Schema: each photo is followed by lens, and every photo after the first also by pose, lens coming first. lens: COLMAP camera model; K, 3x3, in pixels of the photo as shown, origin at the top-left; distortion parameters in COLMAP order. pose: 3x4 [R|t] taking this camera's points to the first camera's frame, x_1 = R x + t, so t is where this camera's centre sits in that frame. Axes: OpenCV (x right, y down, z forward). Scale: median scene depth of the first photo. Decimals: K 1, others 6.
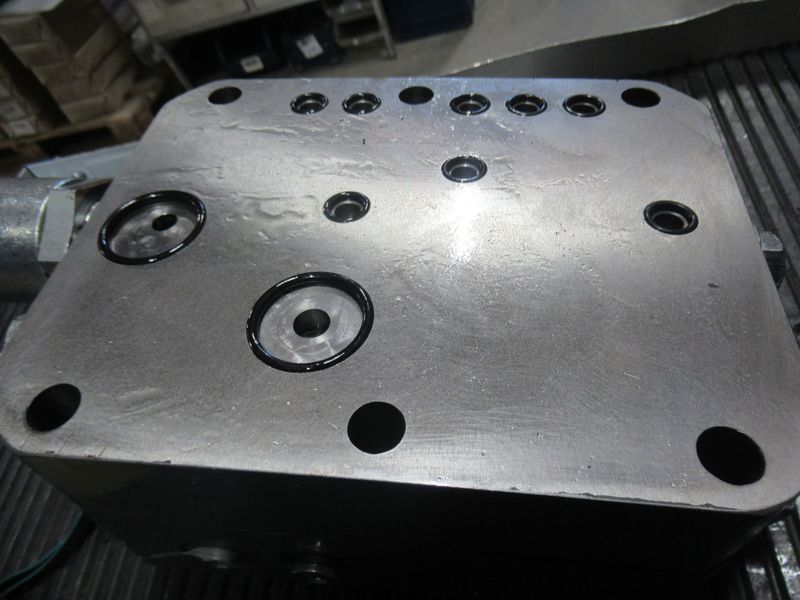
lens RADIAL K [[601.6, 0, 400.0], [0, 601.6, 300.0], [0, 0, 1]] dist [0.002036, 0.003402]
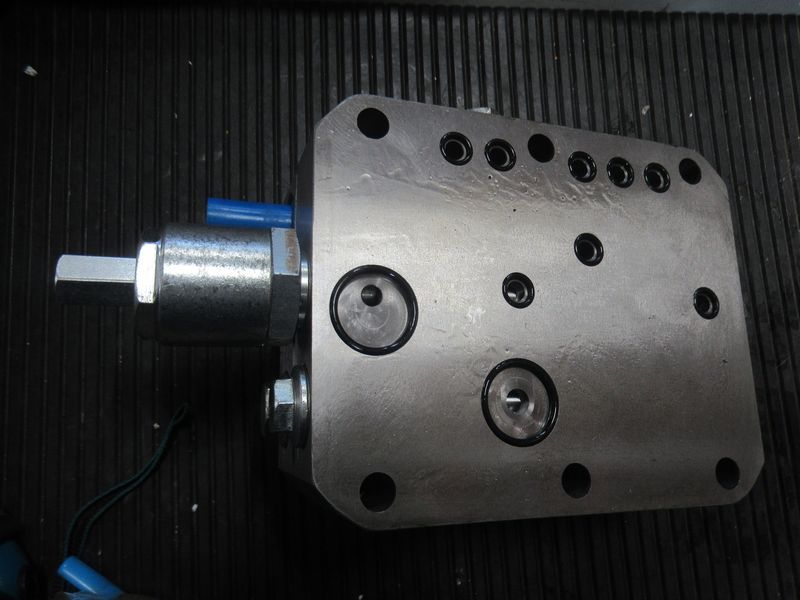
lens RADIAL K [[607.6, 0, 400.0], [0, 607.6, 300.0], [0, 0, 1]] dist [0.005964, 0.004347]
pose [[0.915053, -0.058334, 0.399093, -0.809610], [-0.146508, 0.873827, 0.463640, -0.675769], [-0.375784, -0.482726, 0.791051, 0.044379]]
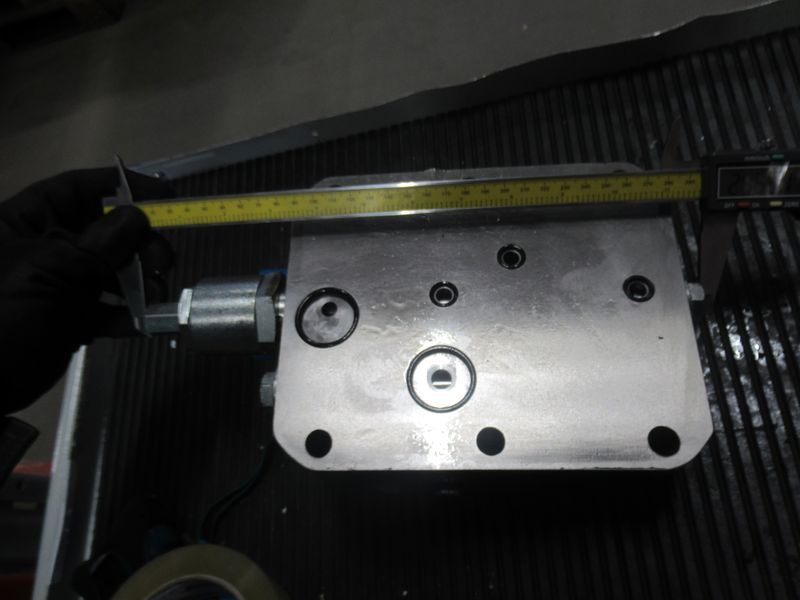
lens RADIAL K [[601.6, 0, 400.0], [0, 601.6, 300.0], [0, 0, 1]] dist [0.002036, 0.003402]
pose [[0.993049, -0.117586, -0.005306, -0.191557], [0.114483, 0.954402, 0.275699, -0.578534], [-0.027354, -0.274390, 0.961229, -0.552927]]
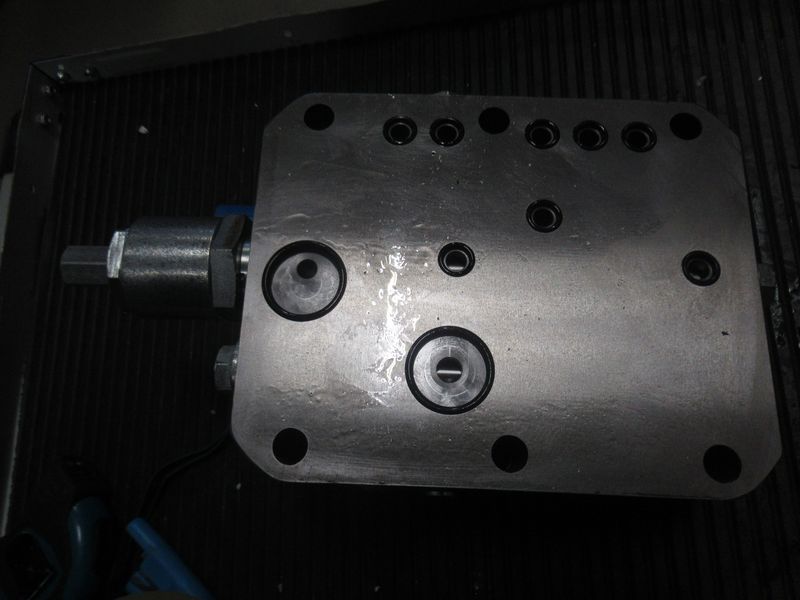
lens RADIAL K [[601.6, 0, 400.0], [0, 601.6, 300.0], [0, 0, 1]] dist [0.002036, 0.003402]
pose [[0.996193, -0.064994, 0.058093, -0.275612], [0.036241, 0.914884, 0.402088, -0.570046], [-0.079282, -0.398452, 0.913756, -0.192923]]
